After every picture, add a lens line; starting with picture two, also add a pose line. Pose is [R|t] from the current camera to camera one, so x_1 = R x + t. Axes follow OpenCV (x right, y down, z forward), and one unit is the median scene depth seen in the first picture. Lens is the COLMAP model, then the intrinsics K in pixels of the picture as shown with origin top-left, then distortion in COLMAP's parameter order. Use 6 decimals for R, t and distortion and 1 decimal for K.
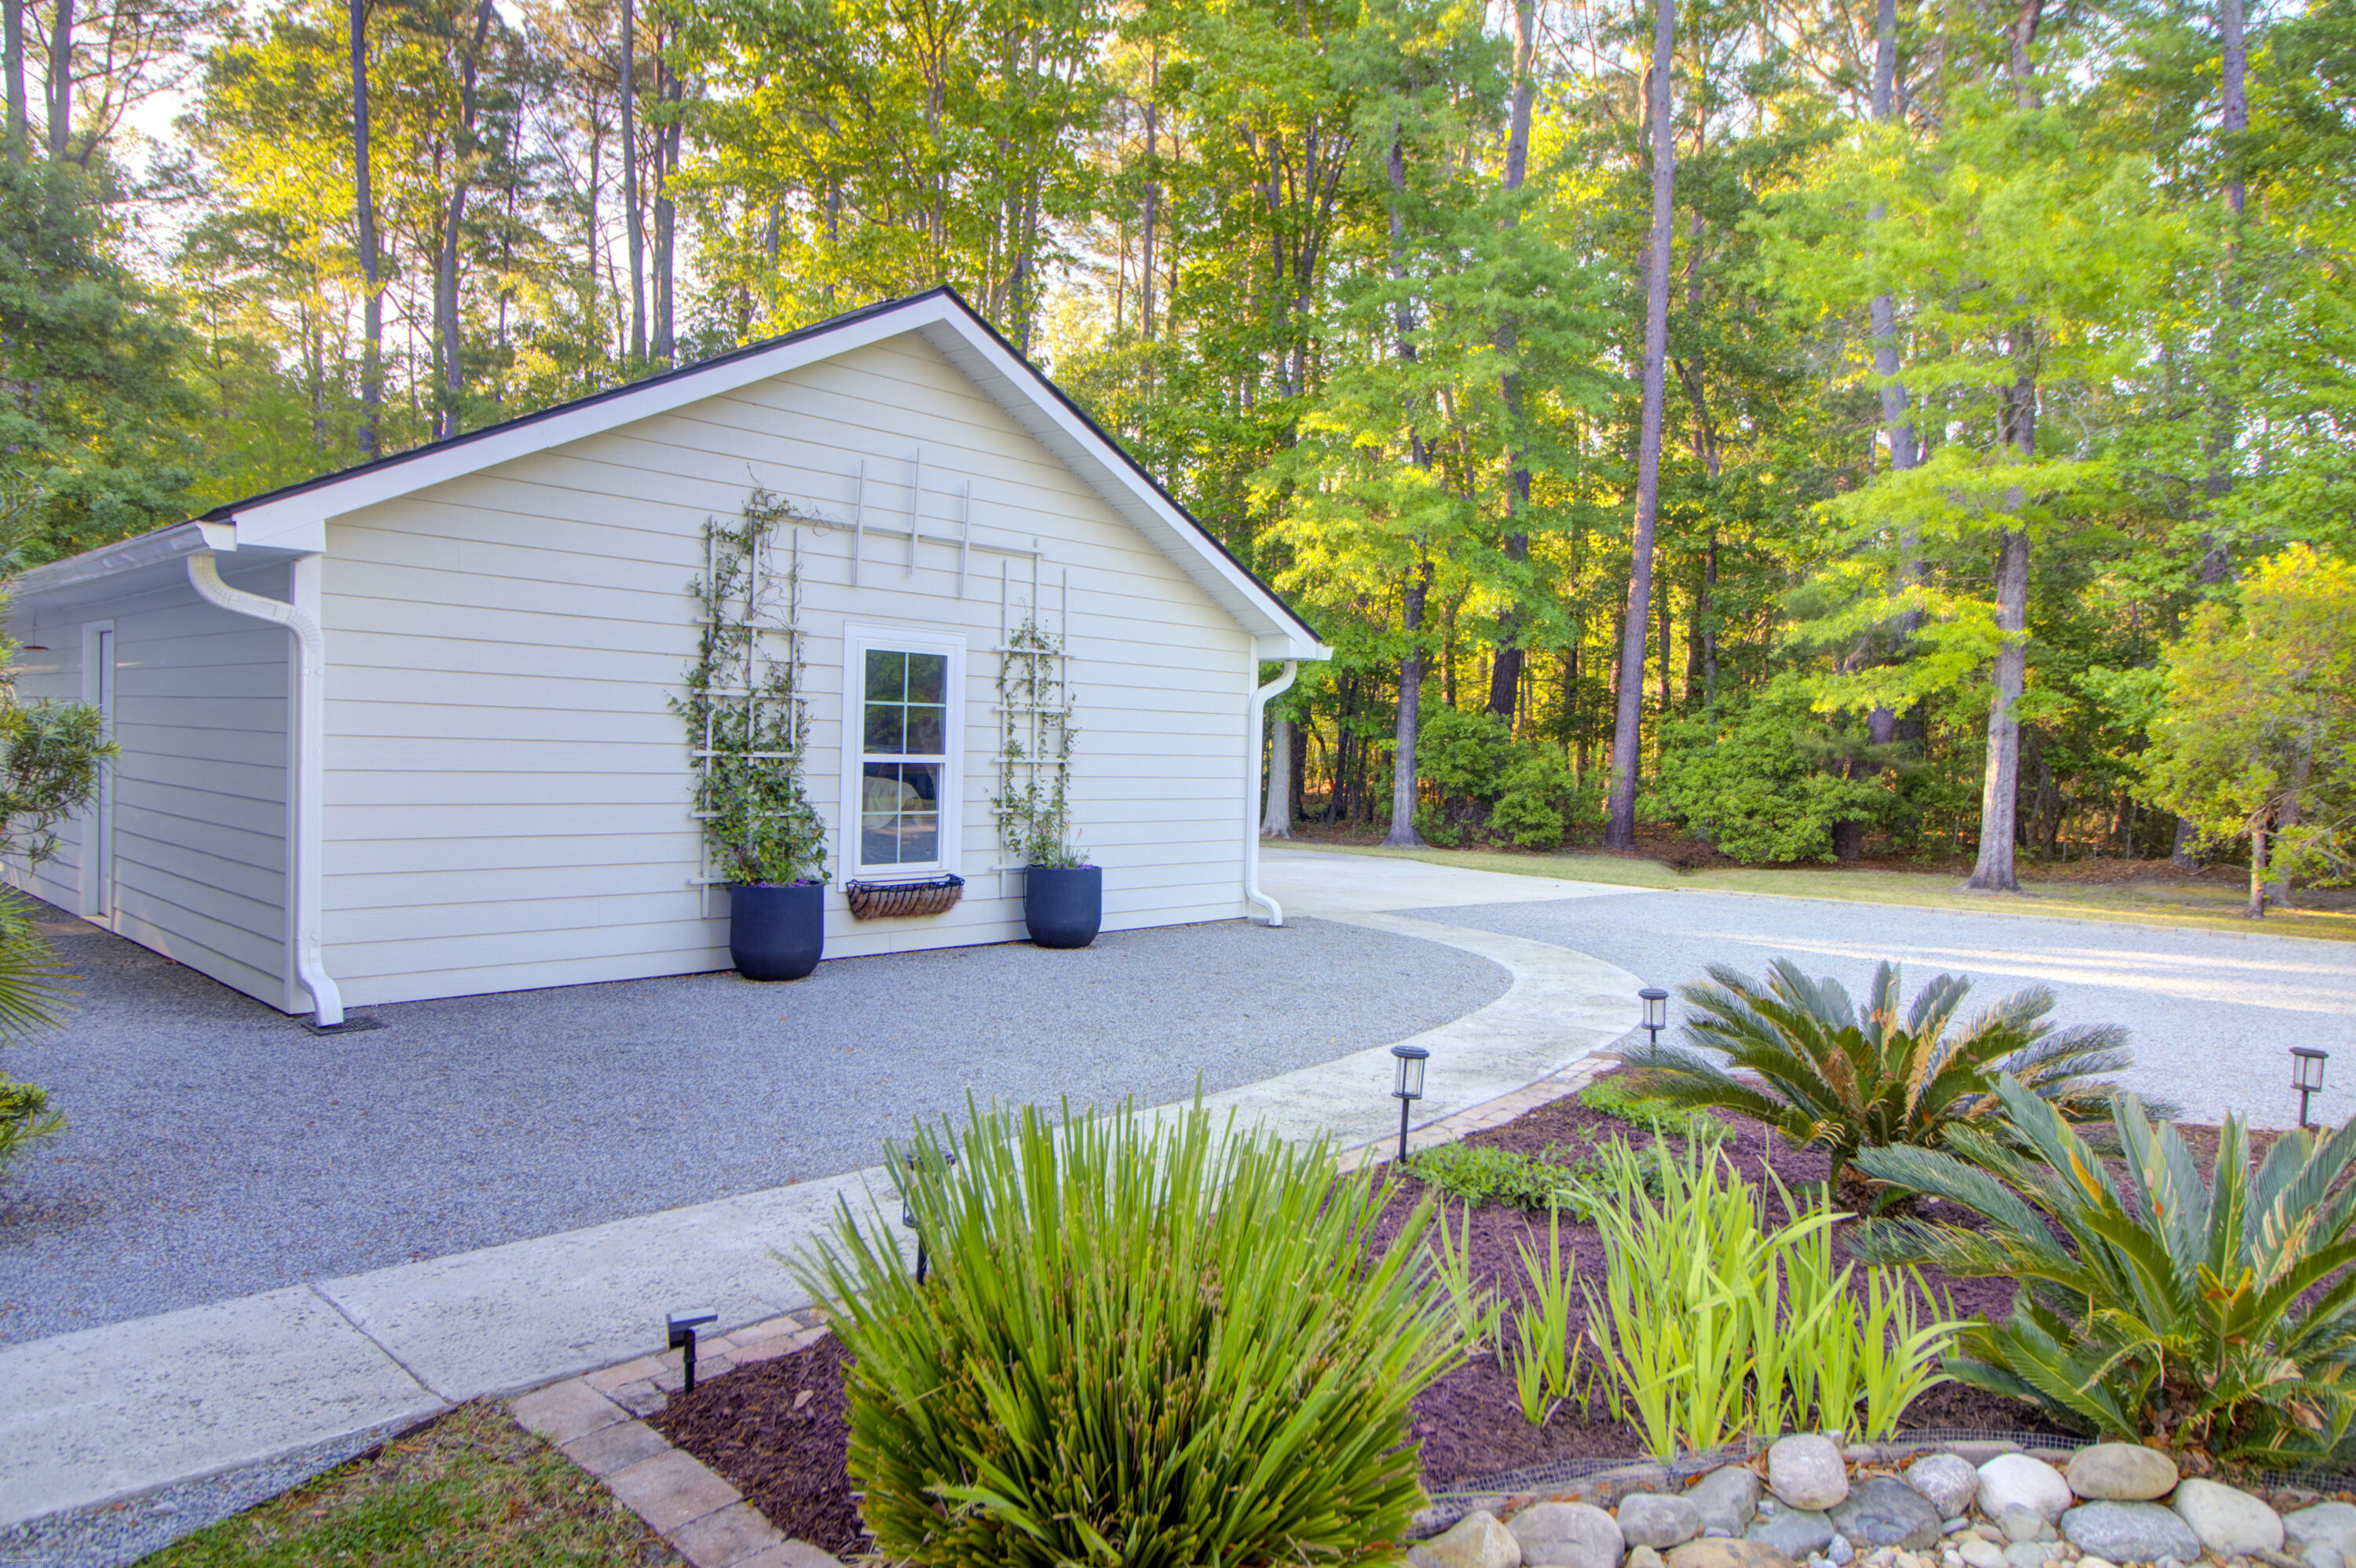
lens RADIAL K [[1481.5, 0, 1194.0], [0, 1481.5, 767.4], [0, 0, 1]] dist [-0.002676, -0.007101]
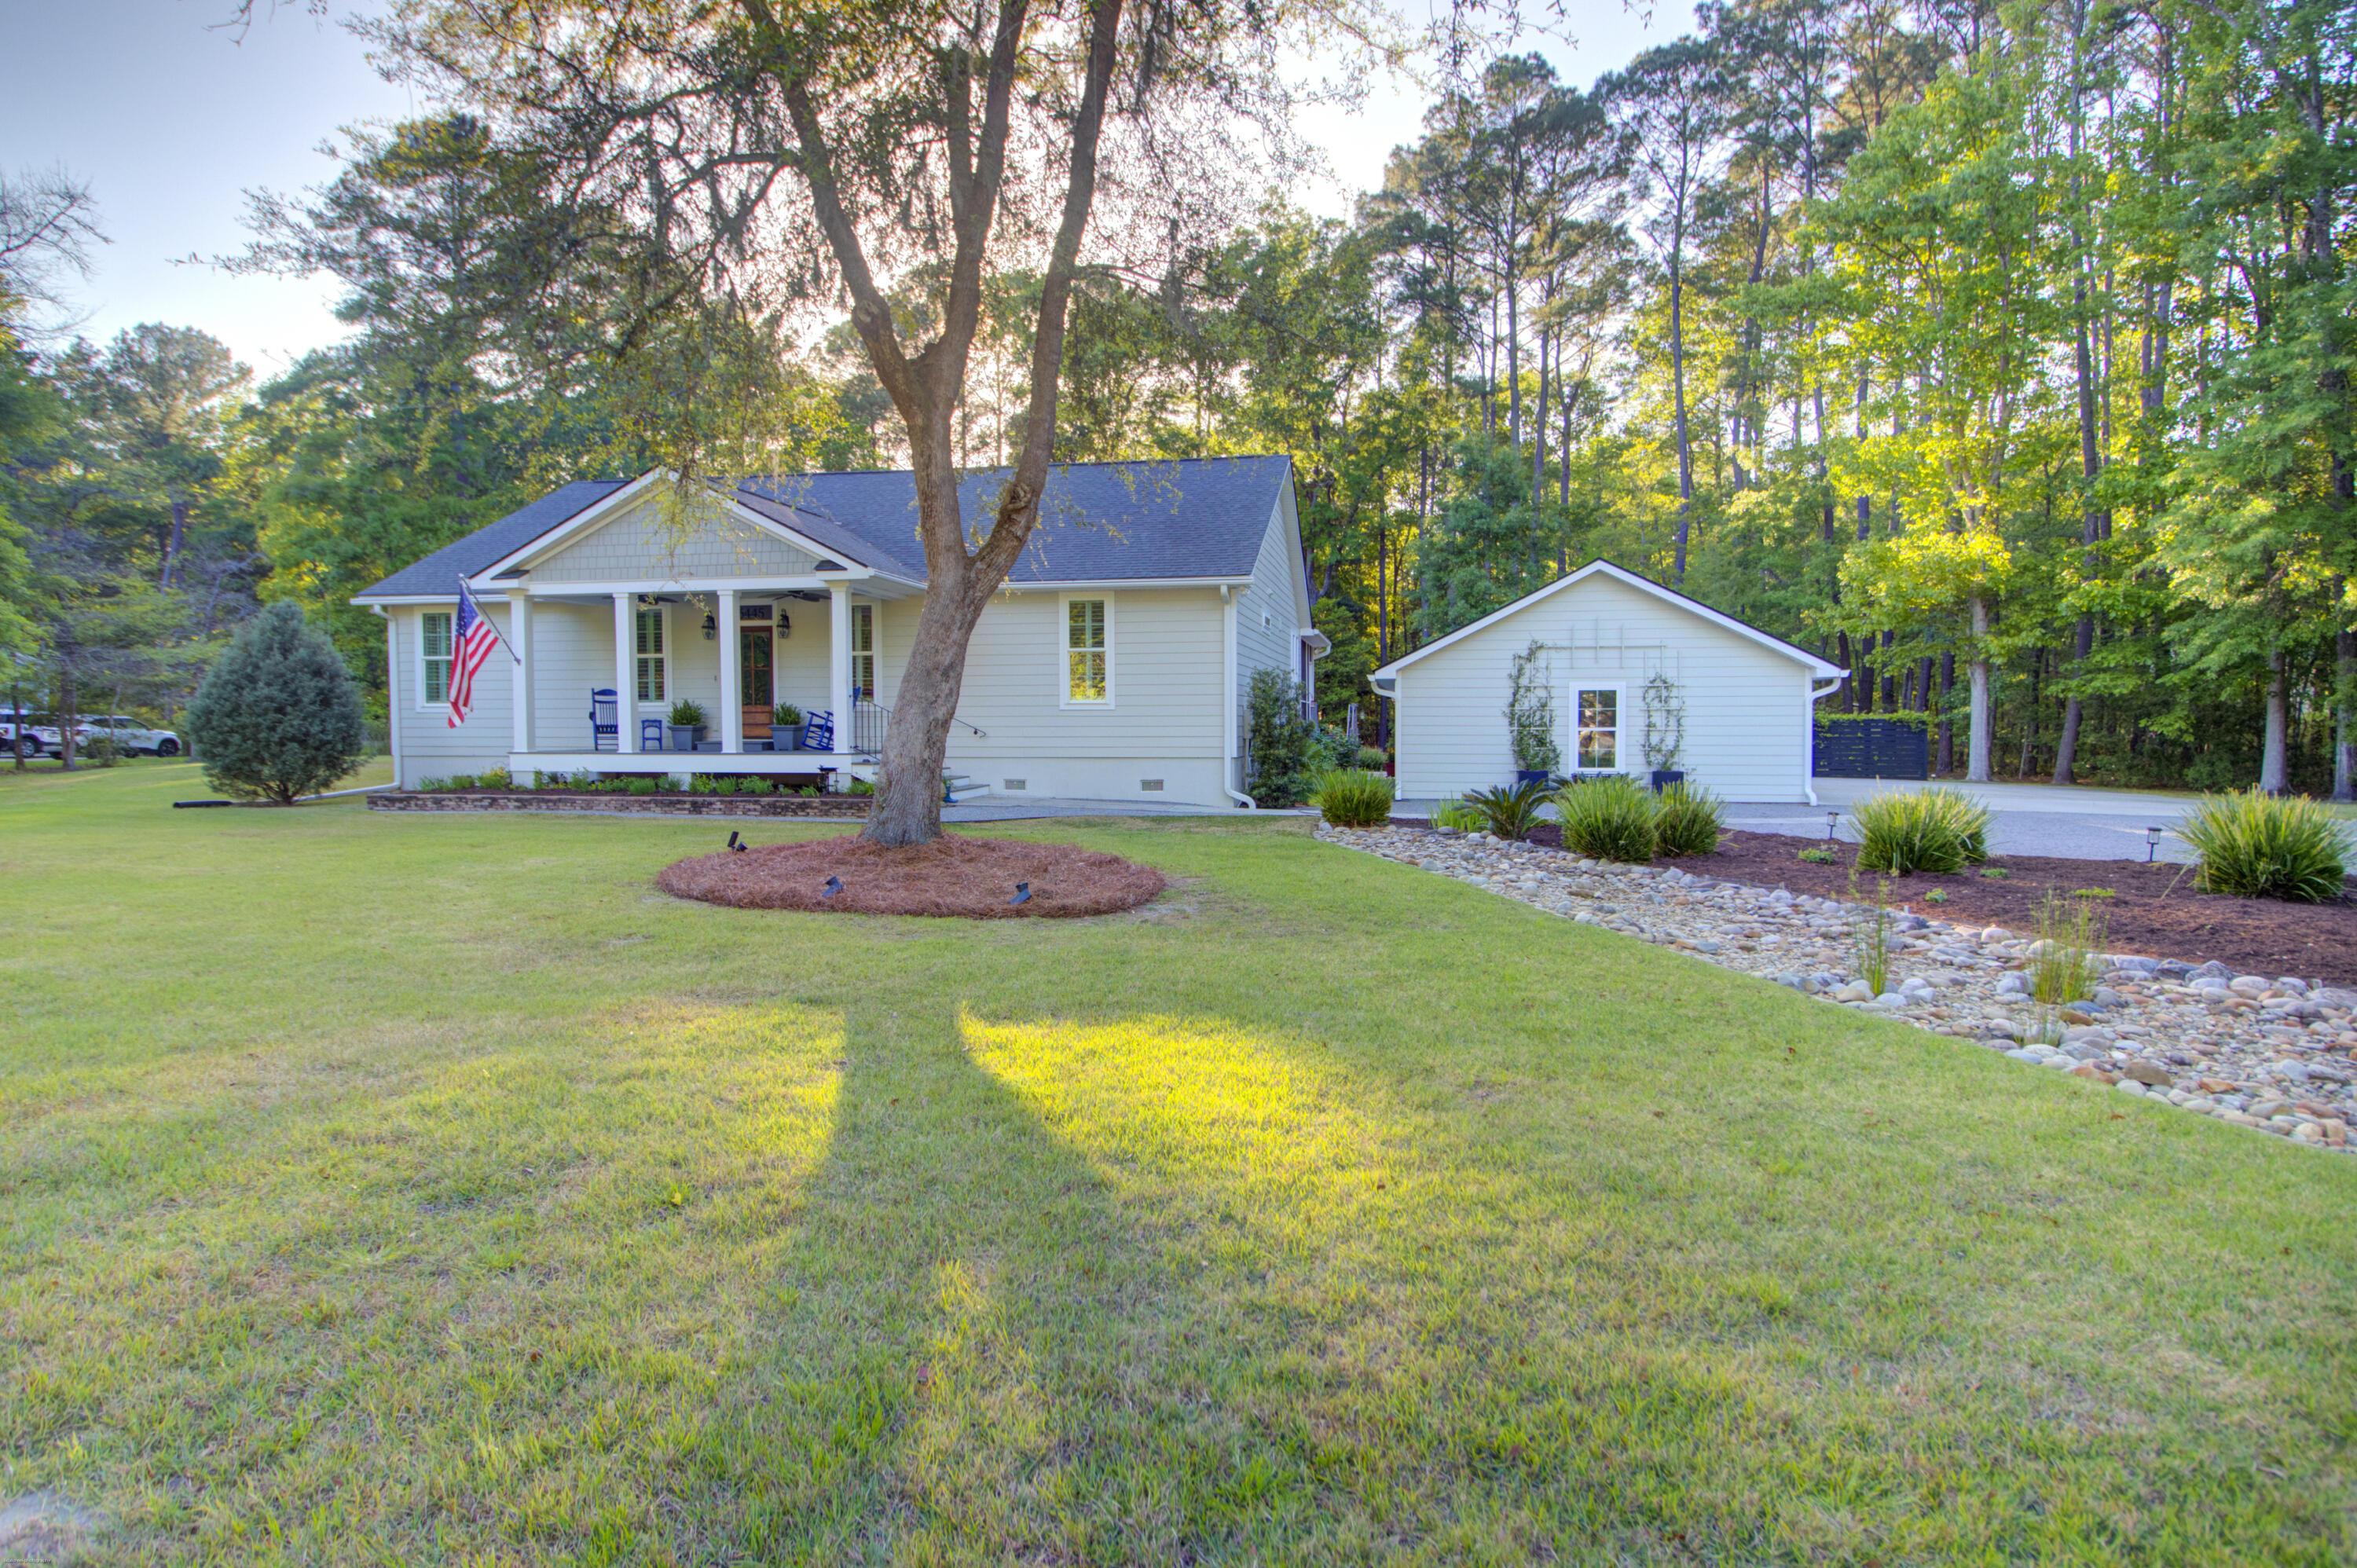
lens RADIAL K [[1286.4, 0, 1179.9], [0, 1286.4, 782.2], [0, 0, 1]] dist [0.005996, -0.004309]
pose [[0.524196, 0.024294, -0.851251, 1.474487], [0.008938, 0.999381, 0.034026, 0.004163], [0.851550, -0.025445, 0.523655, -0.929122]]
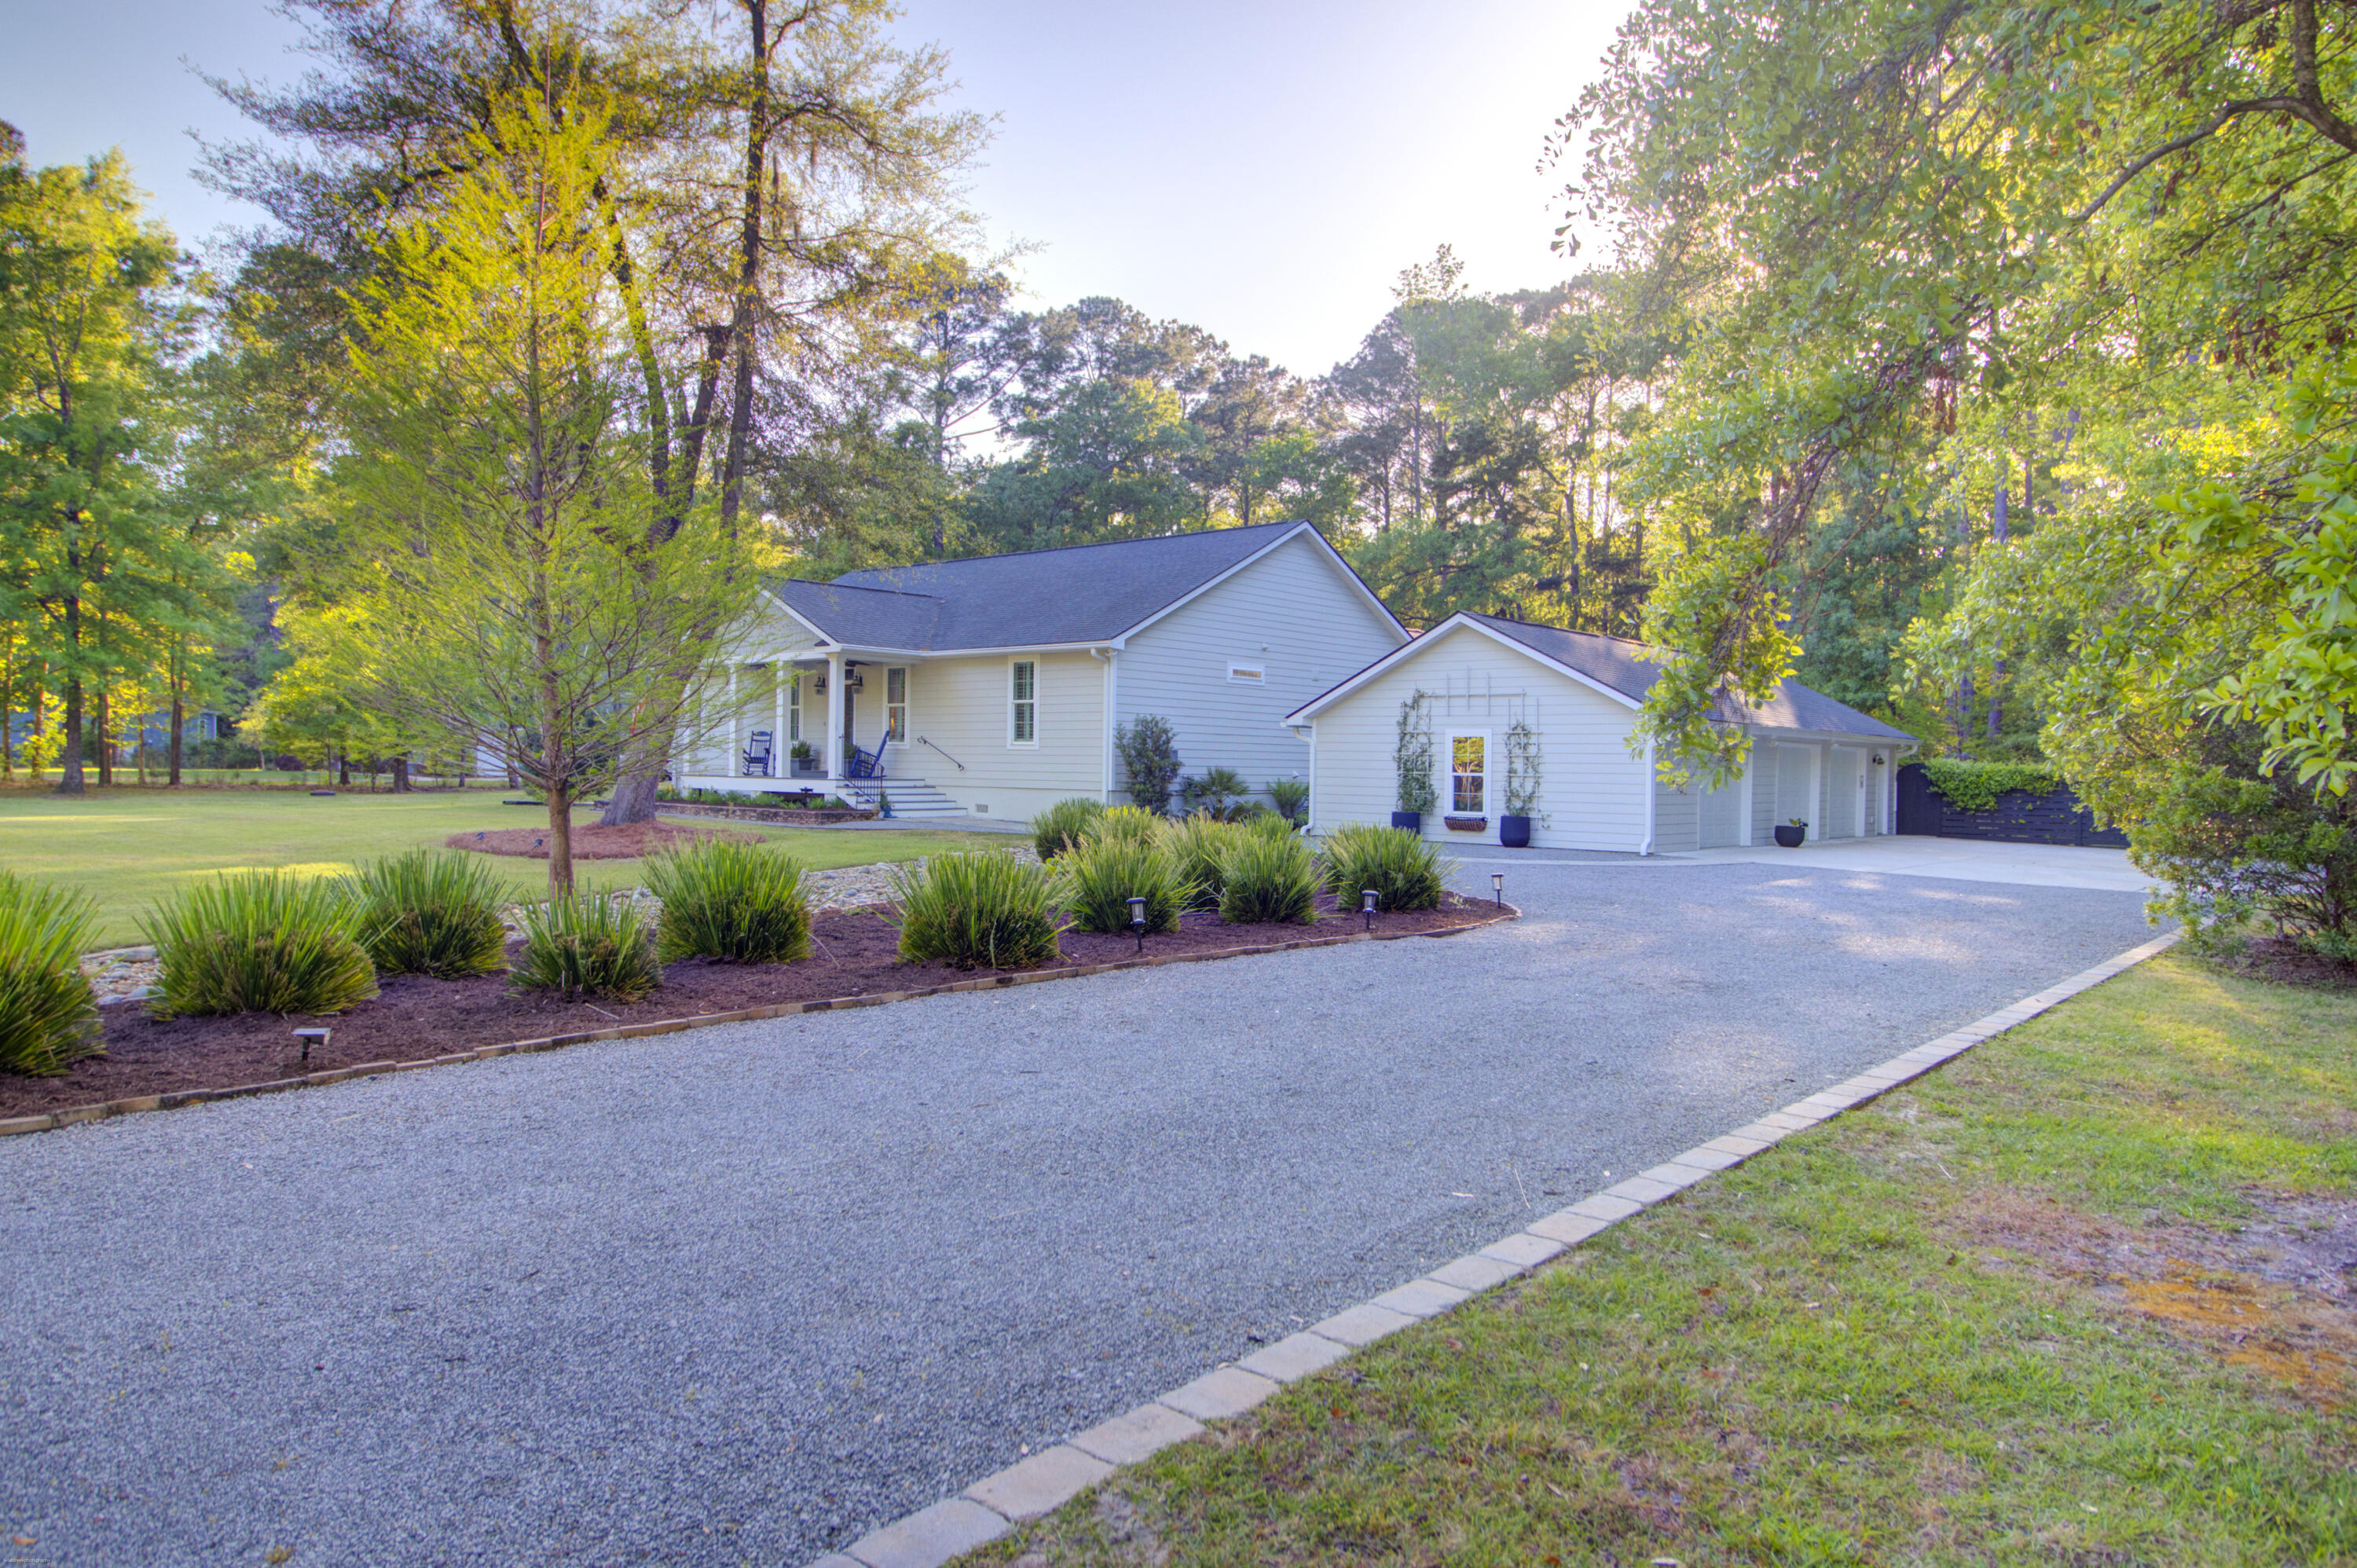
lens RADIAL K [[1482.2, 0, 1179.4], [0, 1482.2, 776.8], [0, 0, 1]] dist [-0.002676, -0.007101]
pose [[0.036986, -0.005136, -0.999303, 2.718769], [-0.016144, 0.999853, -0.005736, 0.024956], [0.999185, 0.016344, 0.036897, 0.356772]]
